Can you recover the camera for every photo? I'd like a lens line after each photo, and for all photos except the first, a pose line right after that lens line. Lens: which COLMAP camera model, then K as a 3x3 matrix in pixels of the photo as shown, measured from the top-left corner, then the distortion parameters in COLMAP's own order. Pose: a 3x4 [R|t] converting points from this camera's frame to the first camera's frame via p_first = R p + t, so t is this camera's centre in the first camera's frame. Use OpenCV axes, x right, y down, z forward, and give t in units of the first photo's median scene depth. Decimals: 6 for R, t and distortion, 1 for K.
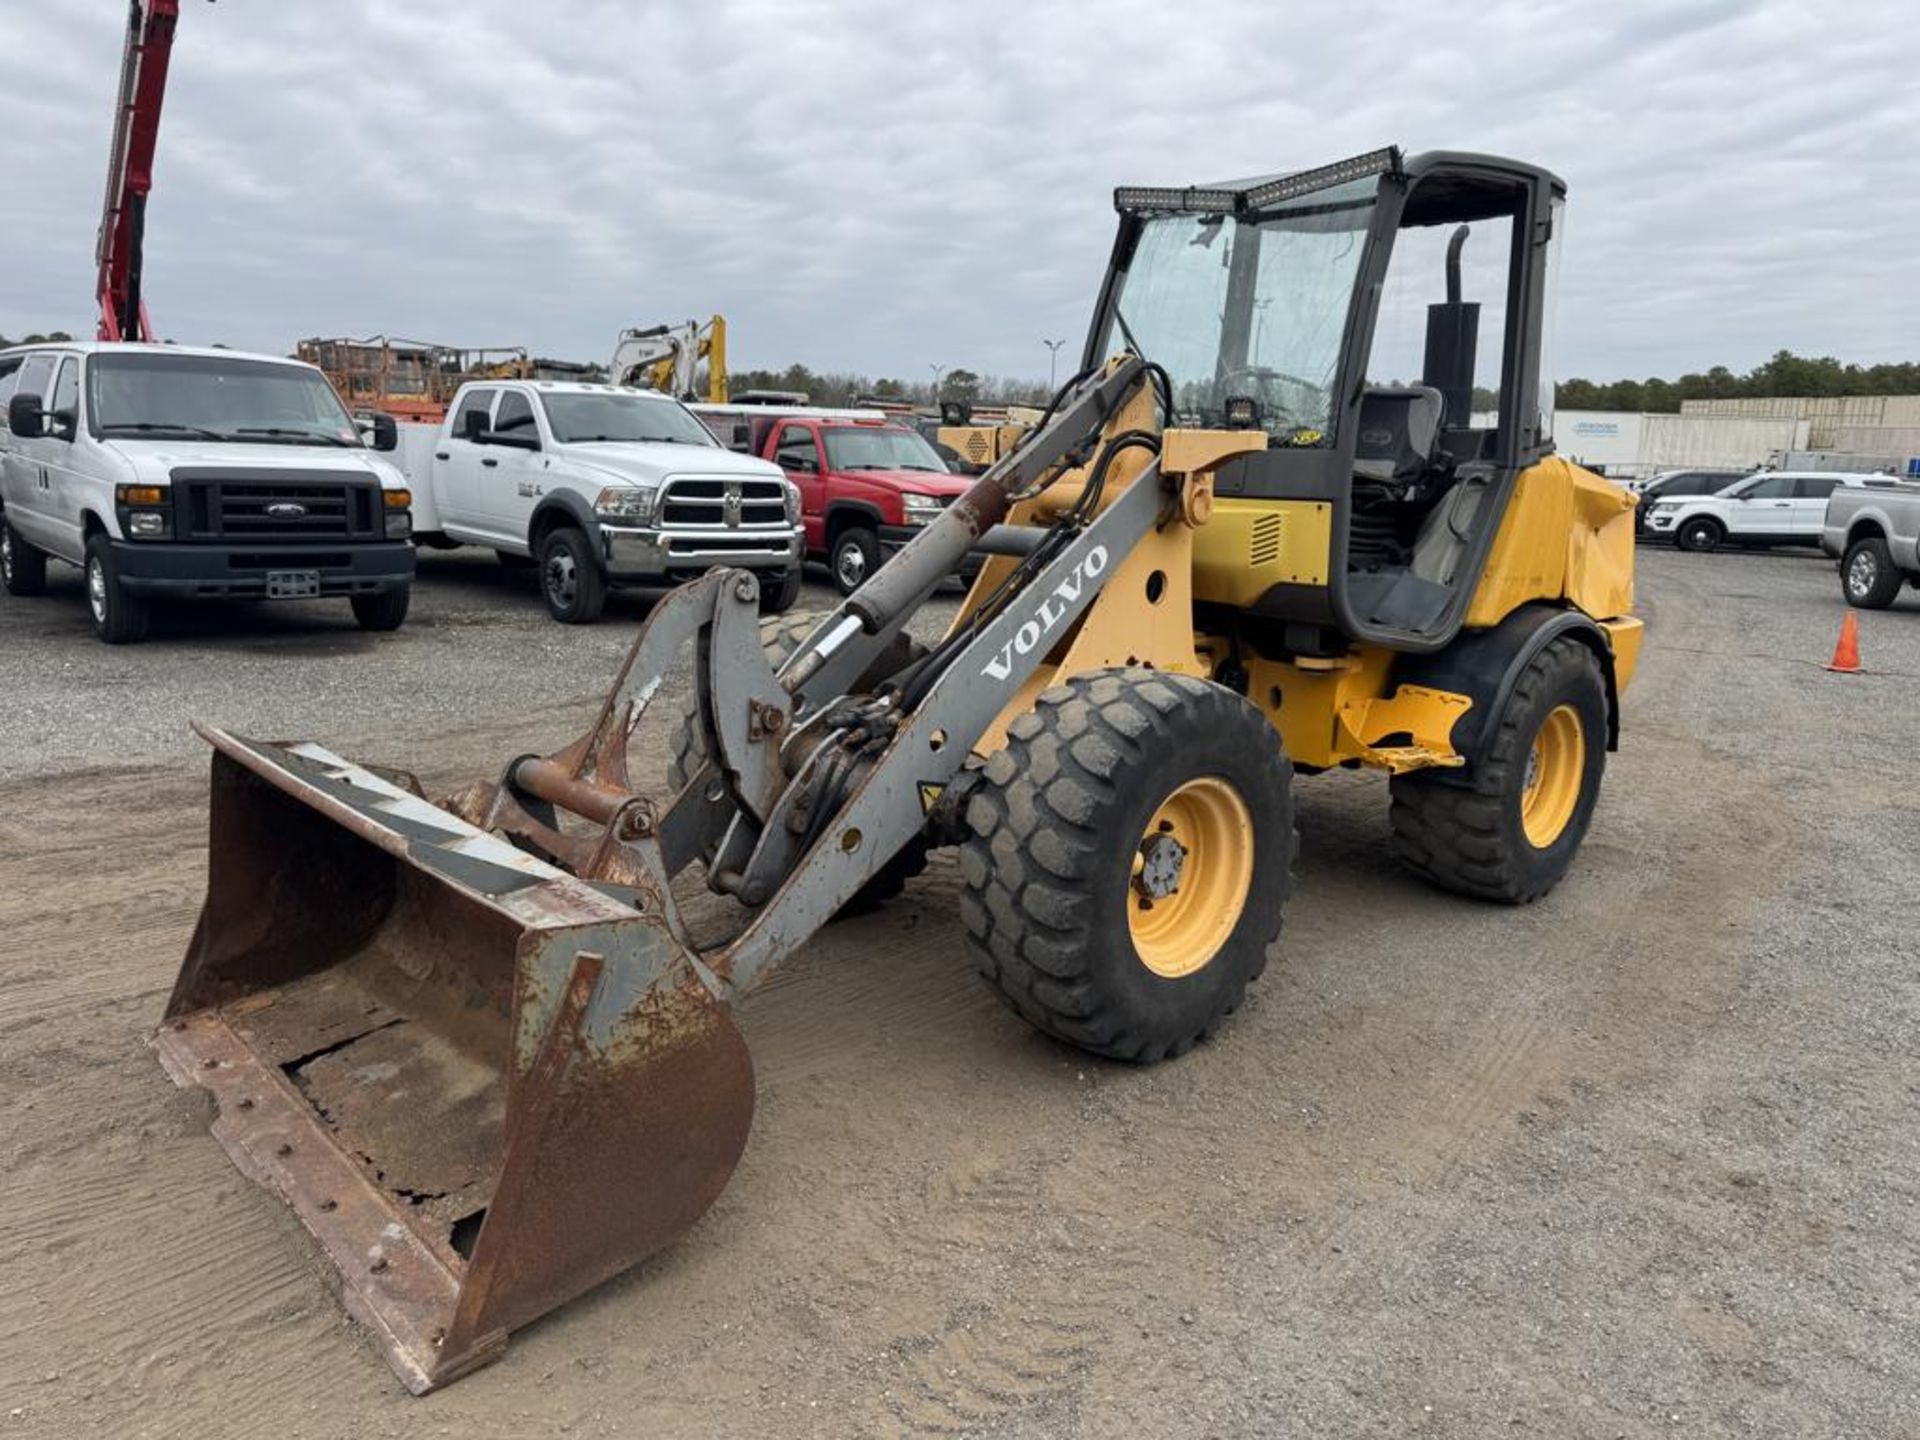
lens RADIAL K [[1362.8, 0, 960.1], [0, 1362.8, 742.6], [0, 0, 1]] dist [0.057765, -0.071867]
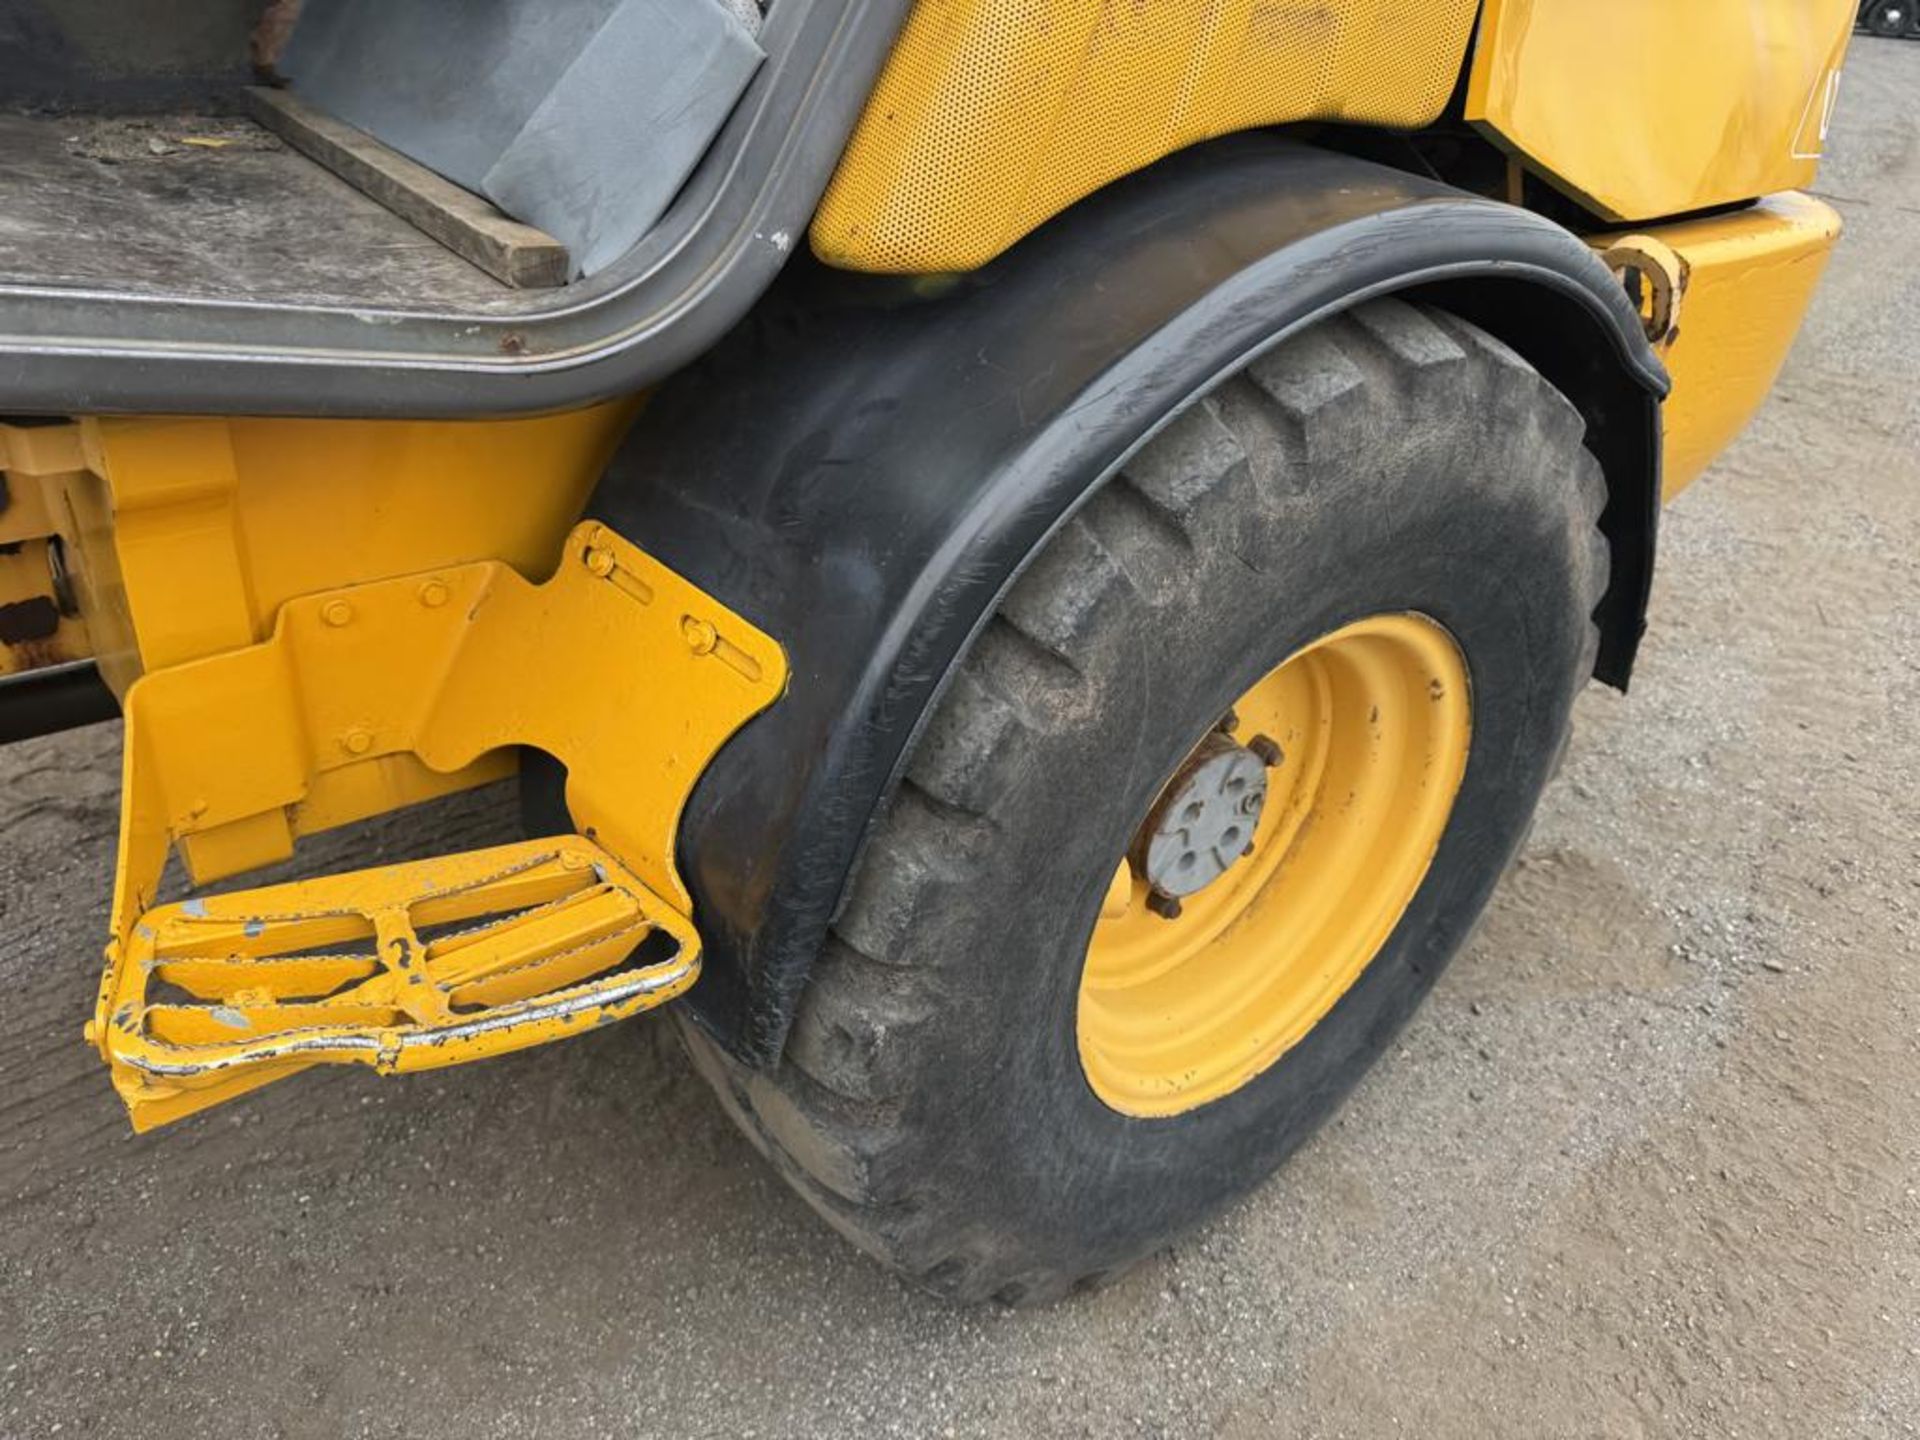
lens RADIAL K [[1369.8, 0, 958.3], [0, 1369.8, 752.4], [0, 0, 1]] dist [0.043052, -0.061303]
pose [[0.993004, 0.079075, -0.087689, 0.177367], [-0.043403, 0.935093, 0.351735, -0.038278], [0.109811, -0.345468, 0.931984, 0.345425]]
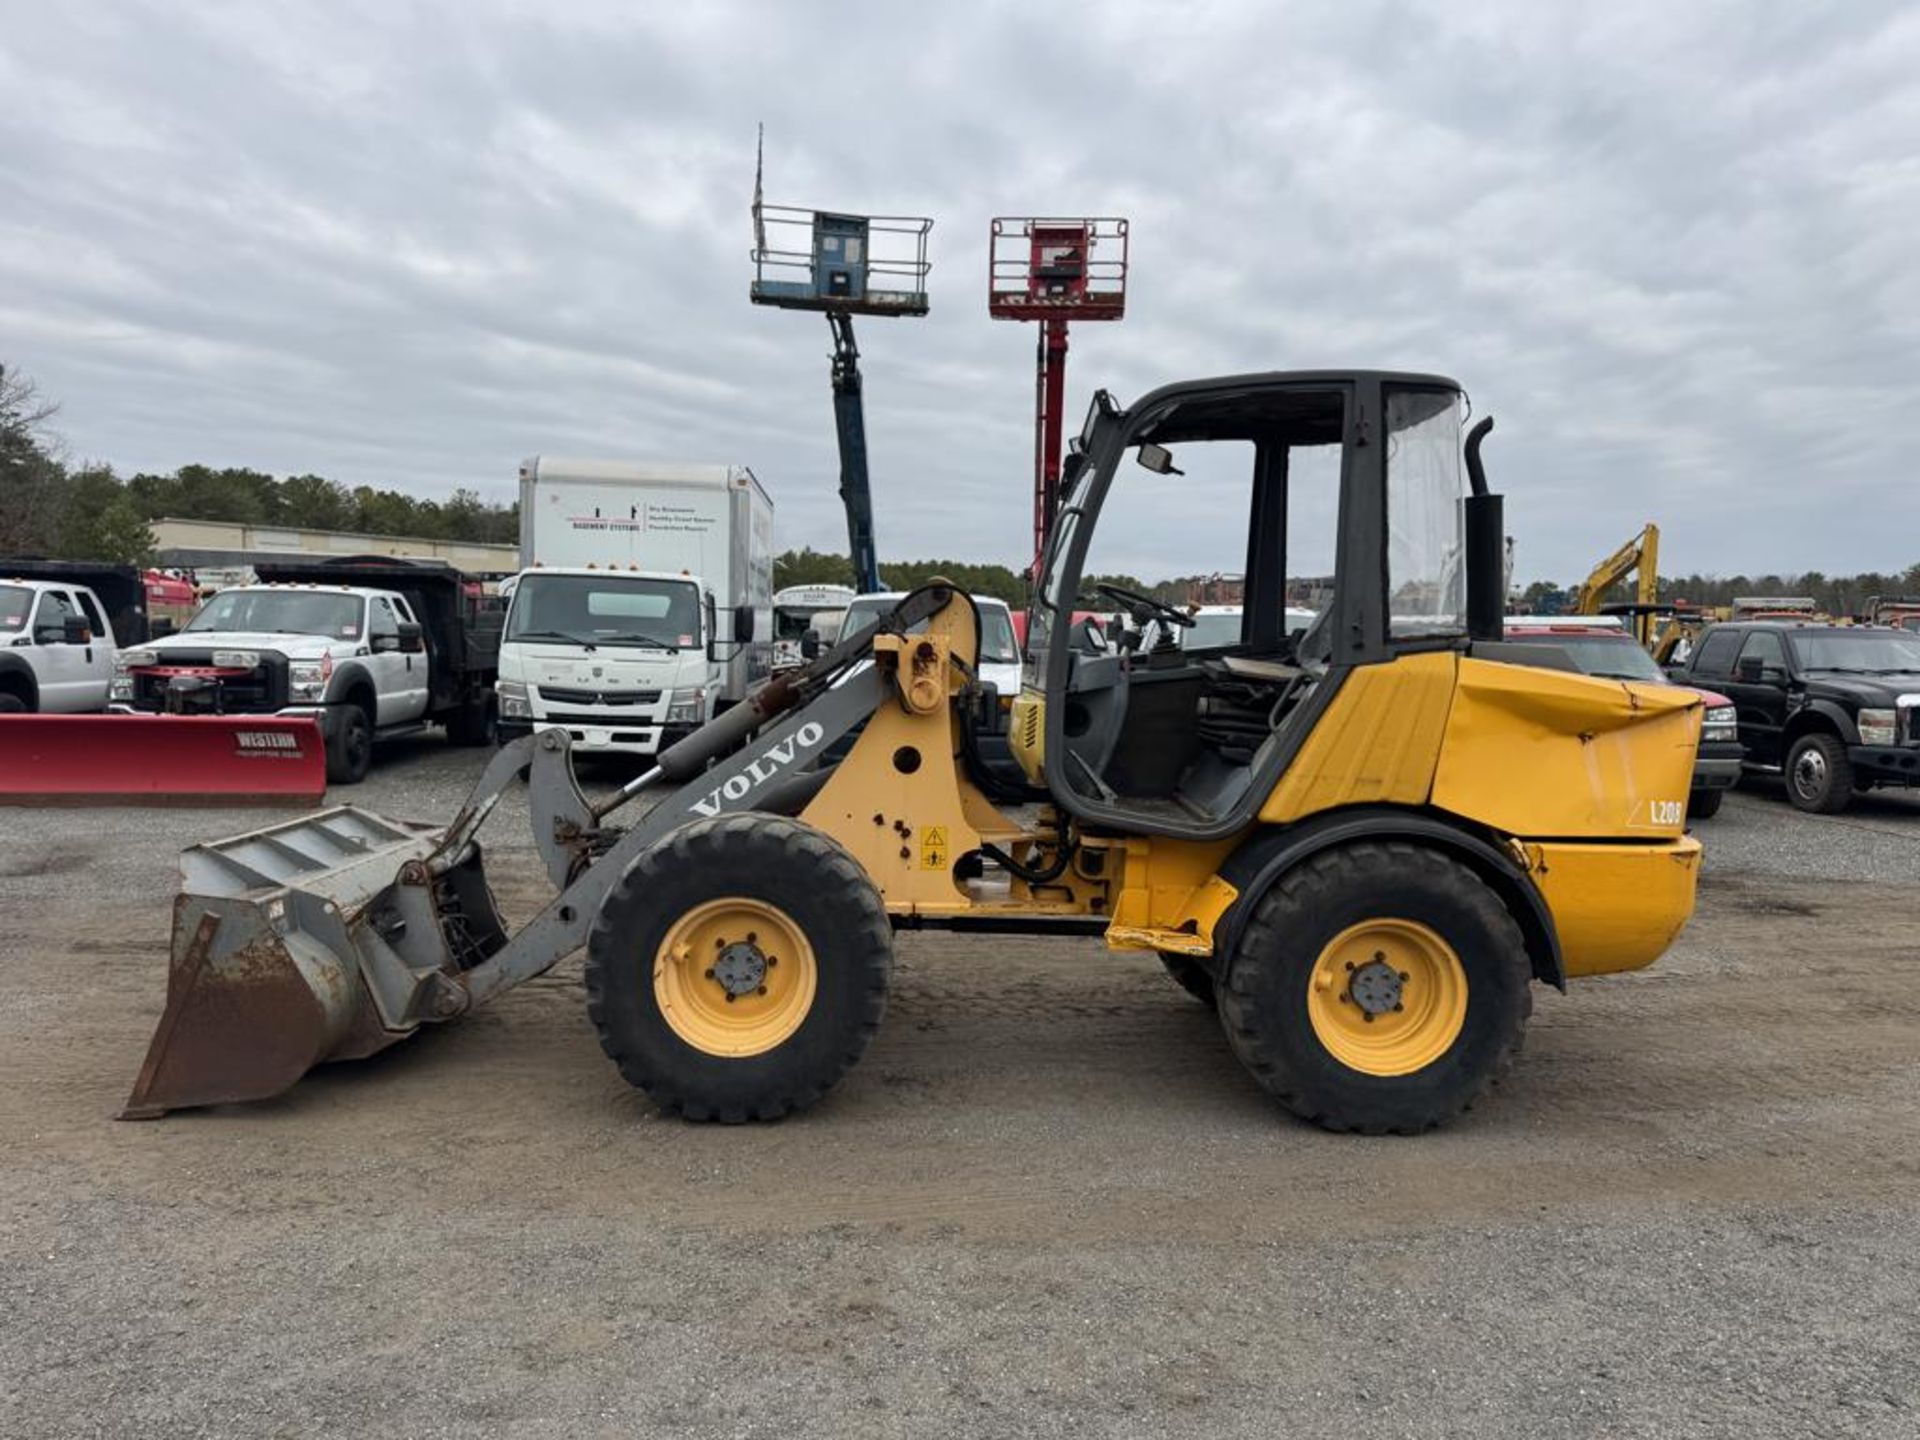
lens RADIAL K [[1349.3, 0, 970.8], [0, 1349.3, 759.2], [0, 0, 1]] dist [0.111360, -0.131366]
pose [[0.733890, 0.038185, -0.678194, 0.379303], [-0.135377, 0.986611, -0.090945, -0.004919], [0.665642, 0.158556, 0.729233, 0.060083]]
